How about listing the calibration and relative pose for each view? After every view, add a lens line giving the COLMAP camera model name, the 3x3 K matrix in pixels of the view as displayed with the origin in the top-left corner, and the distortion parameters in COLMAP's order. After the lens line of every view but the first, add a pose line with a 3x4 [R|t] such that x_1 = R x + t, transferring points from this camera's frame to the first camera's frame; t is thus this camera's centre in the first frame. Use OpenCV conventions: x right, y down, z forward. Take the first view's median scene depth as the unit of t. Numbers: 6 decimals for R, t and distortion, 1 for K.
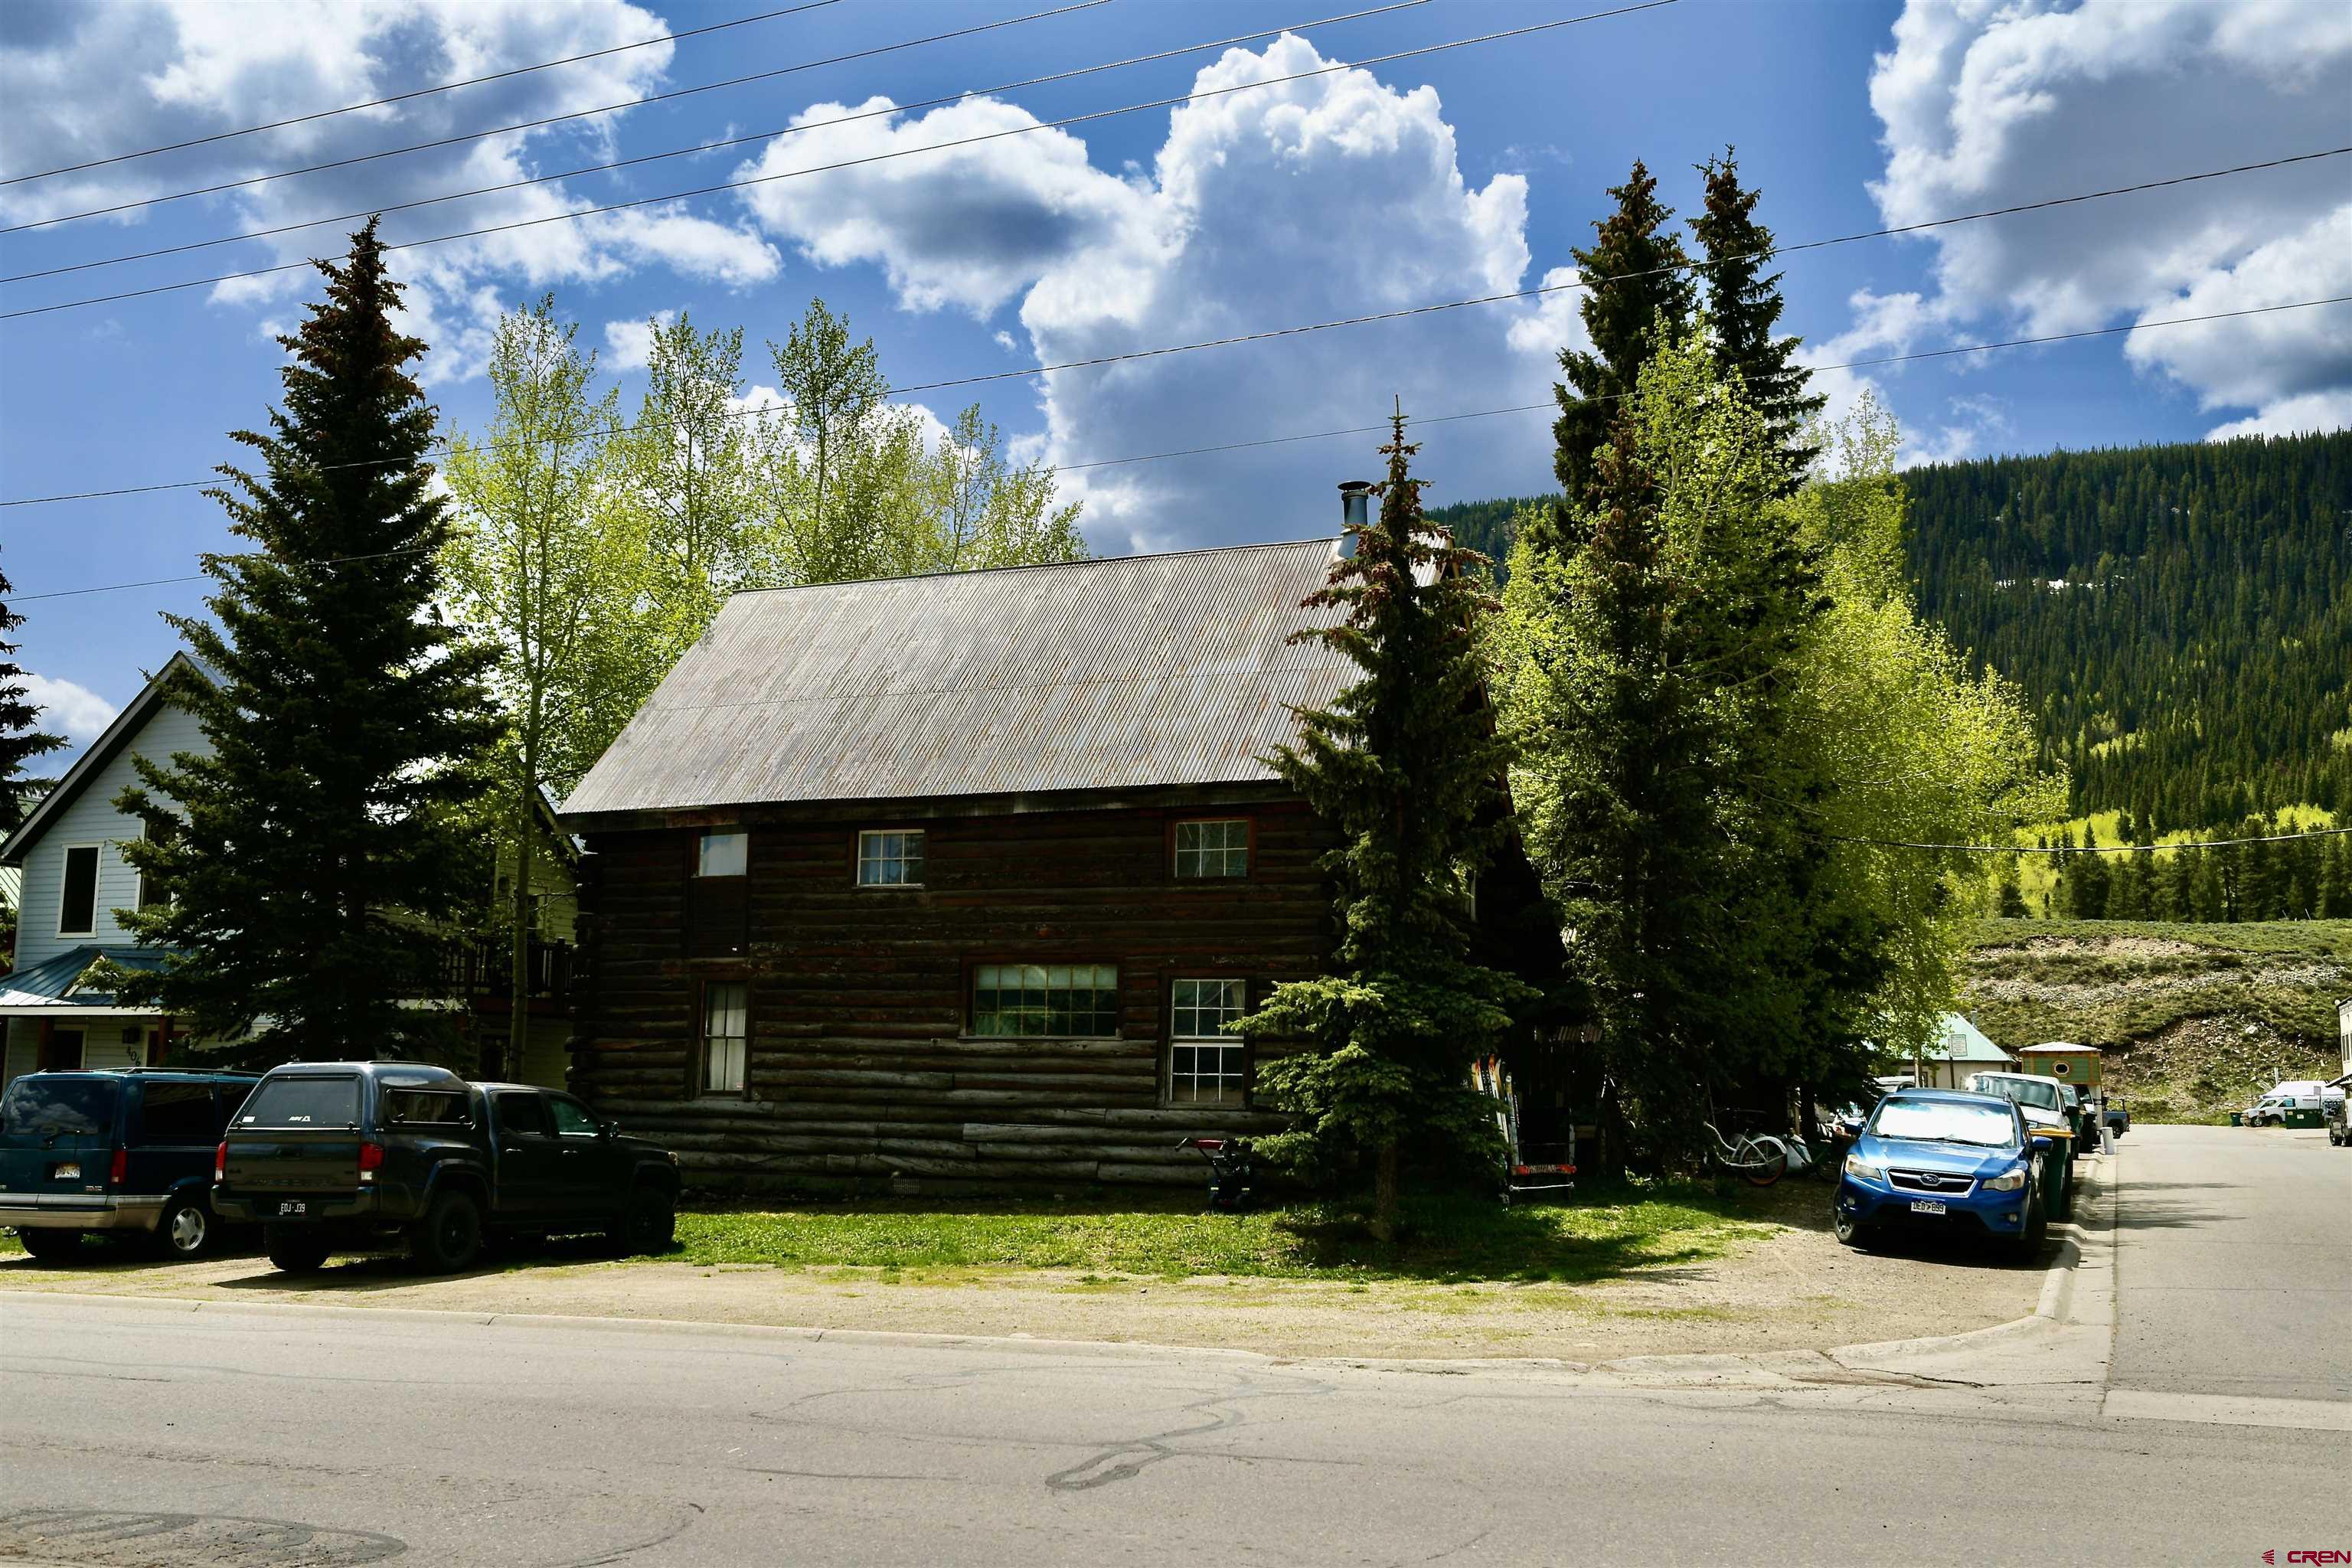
lens RADIAL K [[2156.0, 0, 1175.9], [0, 2156.0, 783.4], [0, 0, 1]] dist [-0.003273, 0.000000]
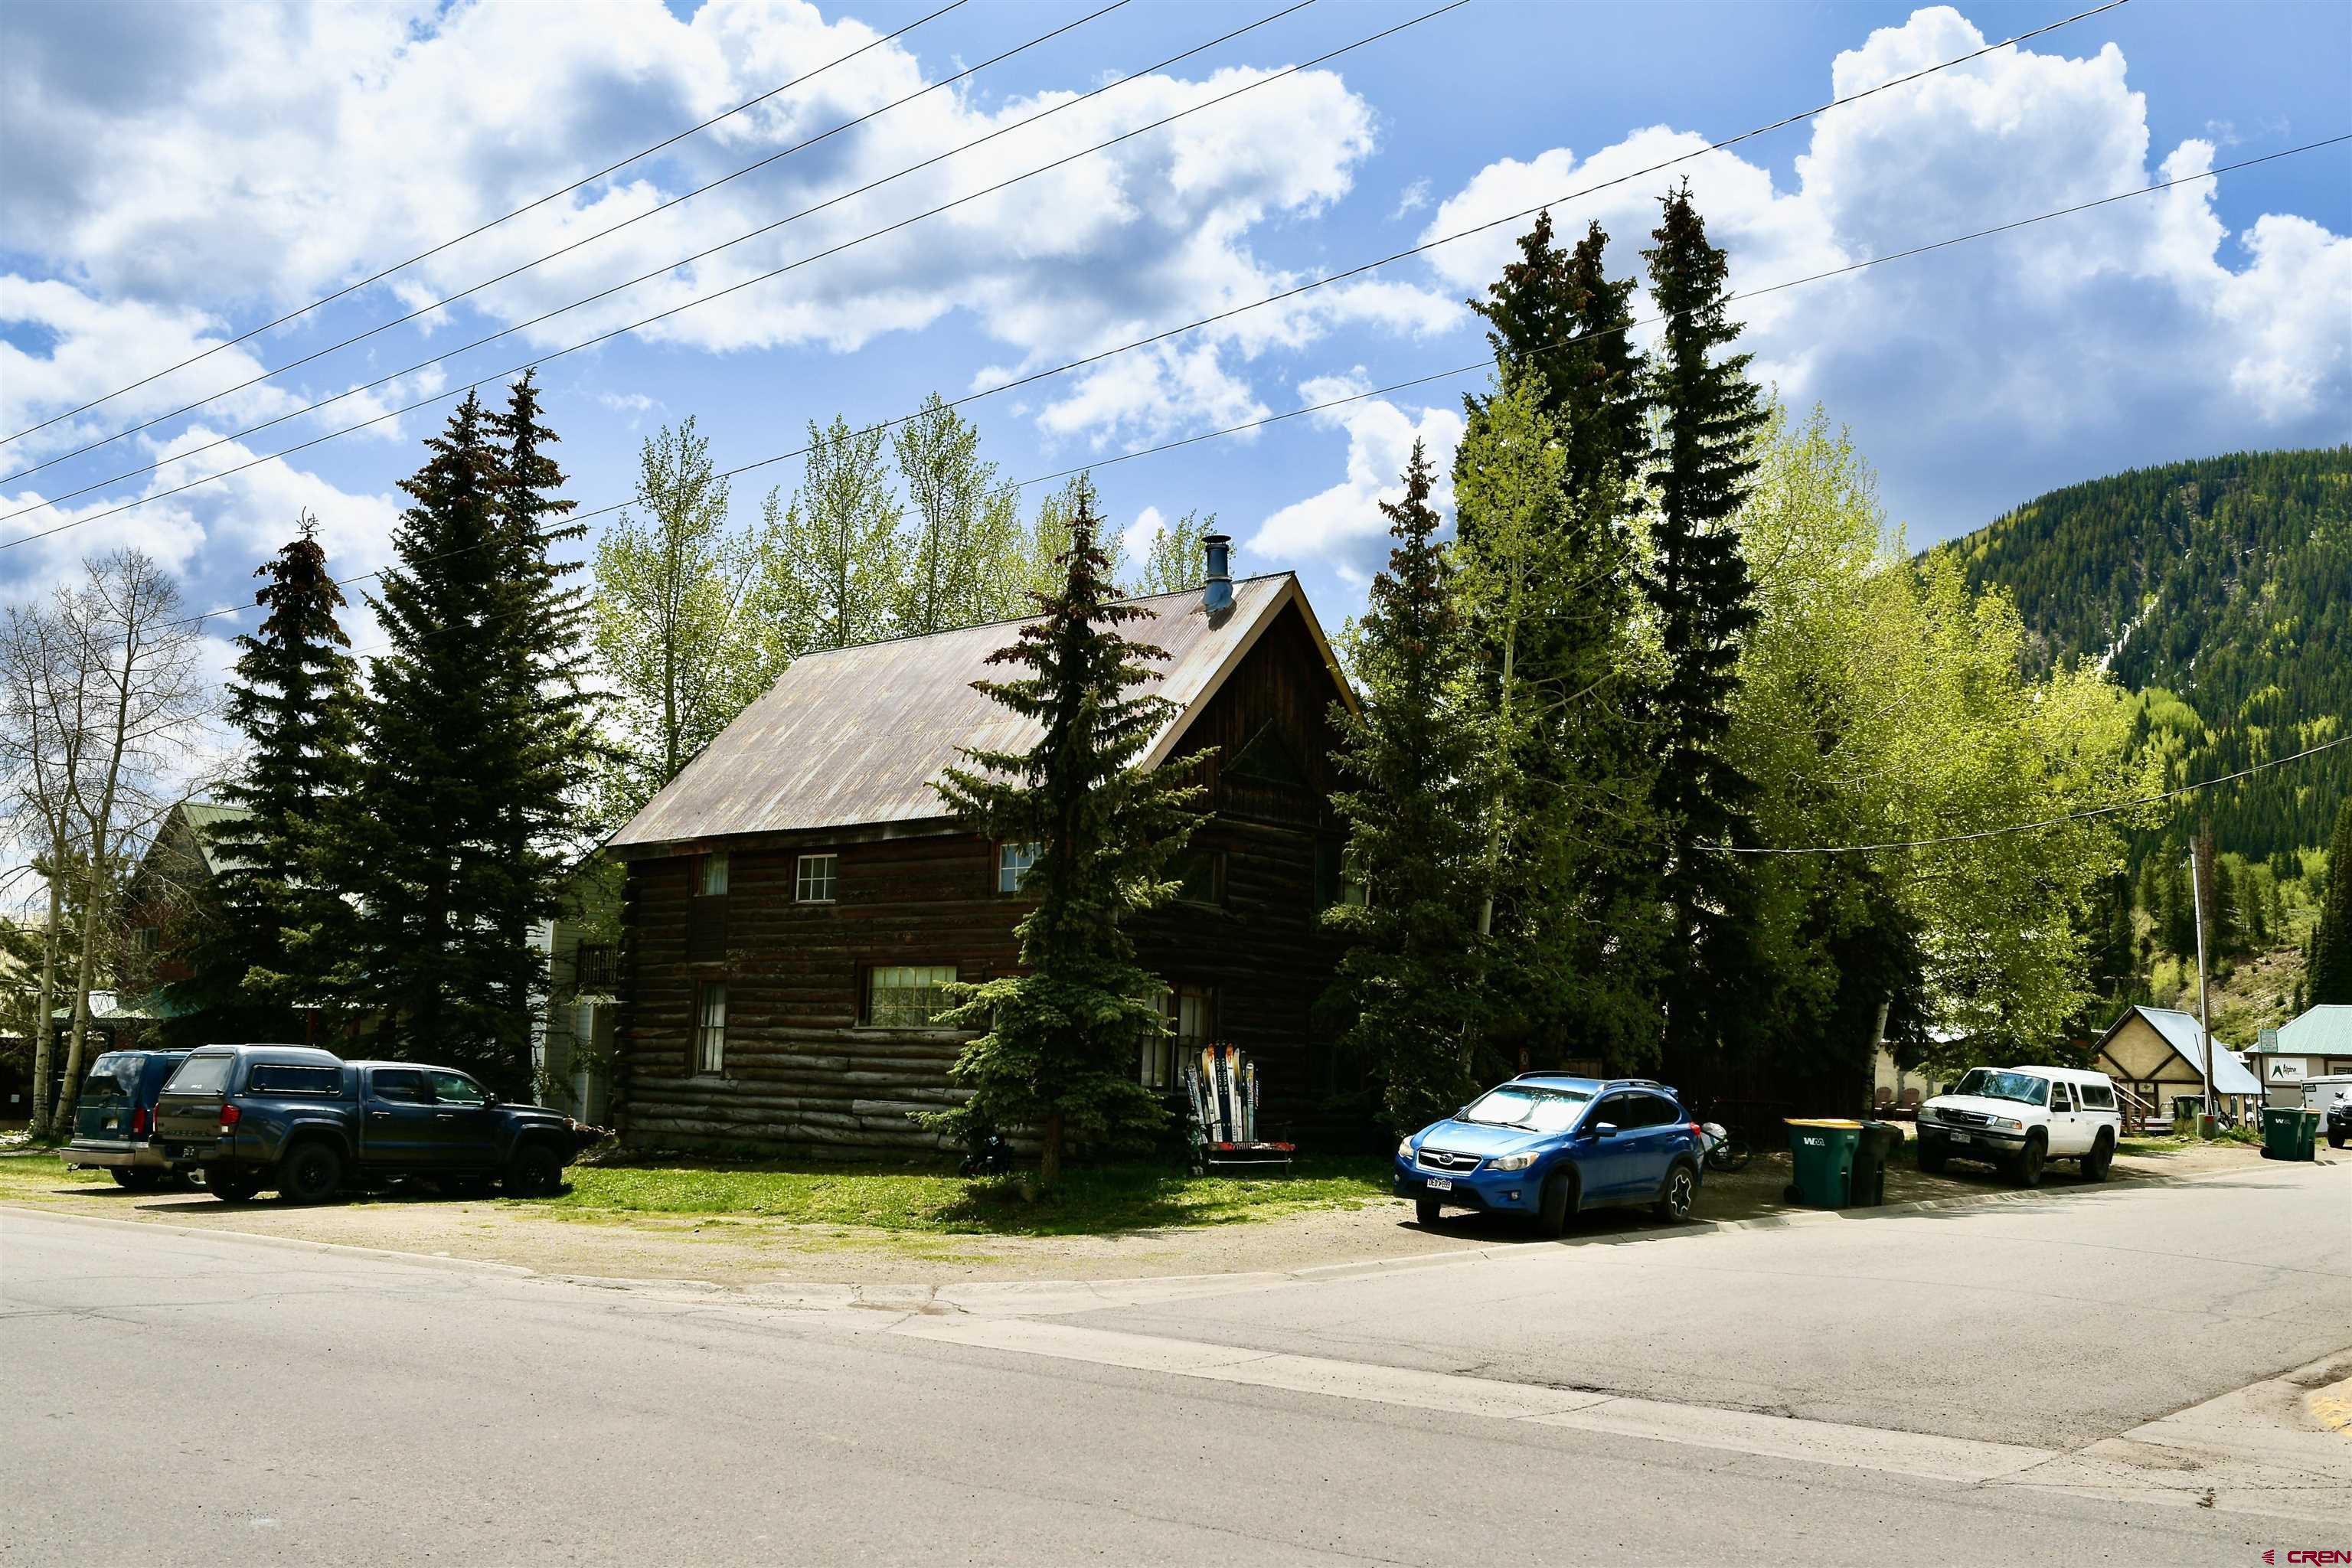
lens RADIAL K [[2067.0, 0, 1175.6], [0, 2067.0, 784.4], [0, 0, 1]] dist [0.005612, -0.003588]
pose [[0.953832, -0.031531, -0.298682, 0.411844], [0.031612, 0.999490, -0.004562, -0.006224], [0.298674, -0.005091, 0.954342, -0.040240]]
